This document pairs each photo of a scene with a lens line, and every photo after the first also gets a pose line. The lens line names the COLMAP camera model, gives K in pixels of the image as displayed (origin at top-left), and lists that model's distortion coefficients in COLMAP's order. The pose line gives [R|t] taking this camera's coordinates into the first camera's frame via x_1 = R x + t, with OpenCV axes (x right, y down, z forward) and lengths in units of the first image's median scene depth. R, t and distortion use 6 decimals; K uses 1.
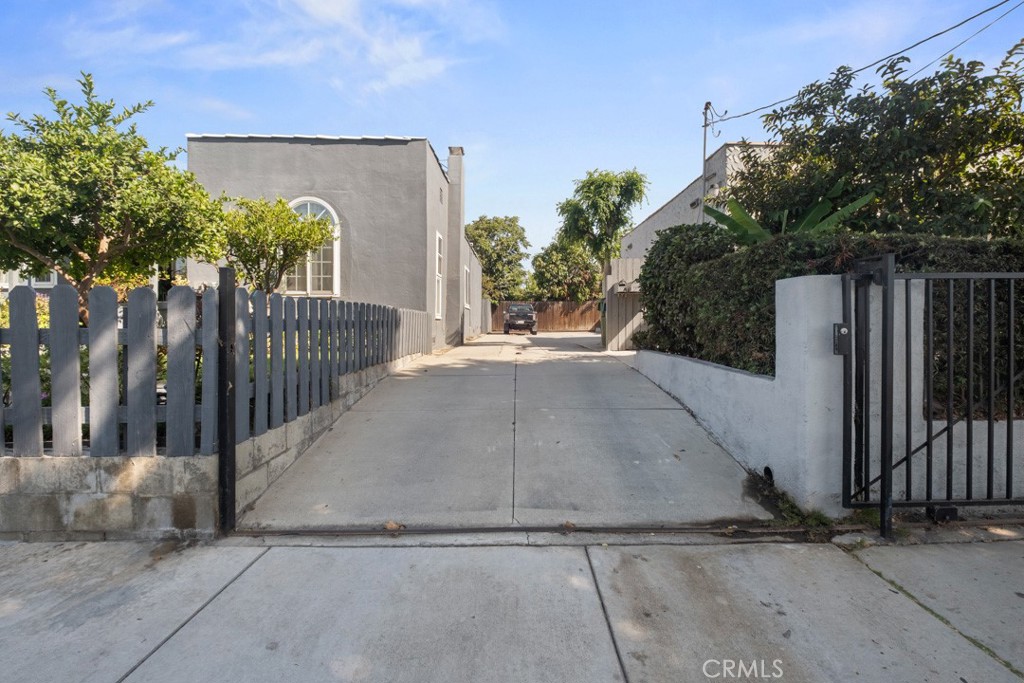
lens RADIAL K [[456.7, 0, 512.0], [0, 456.7, 341.5], [0, 0, 1]] dist [-0.000340, -0.001151]
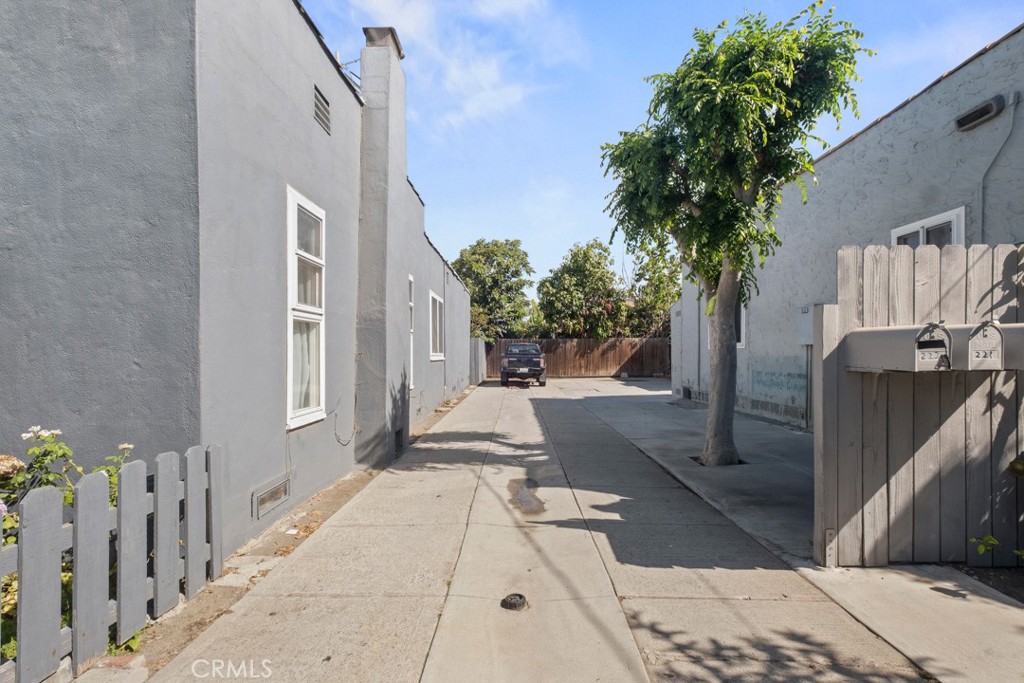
lens RADIAL K [[456.7, 0, 512.0], [0, 456.7, 341.5], [0, 0, 1]] dist [-0.000340, -0.001151]
pose [[0.999948, -0.007579, -0.006756, 0.004725], [0.007127, 0.997888, -0.064566, -0.034372], [0.007232, 0.064514, 0.997891, 0.232883]]
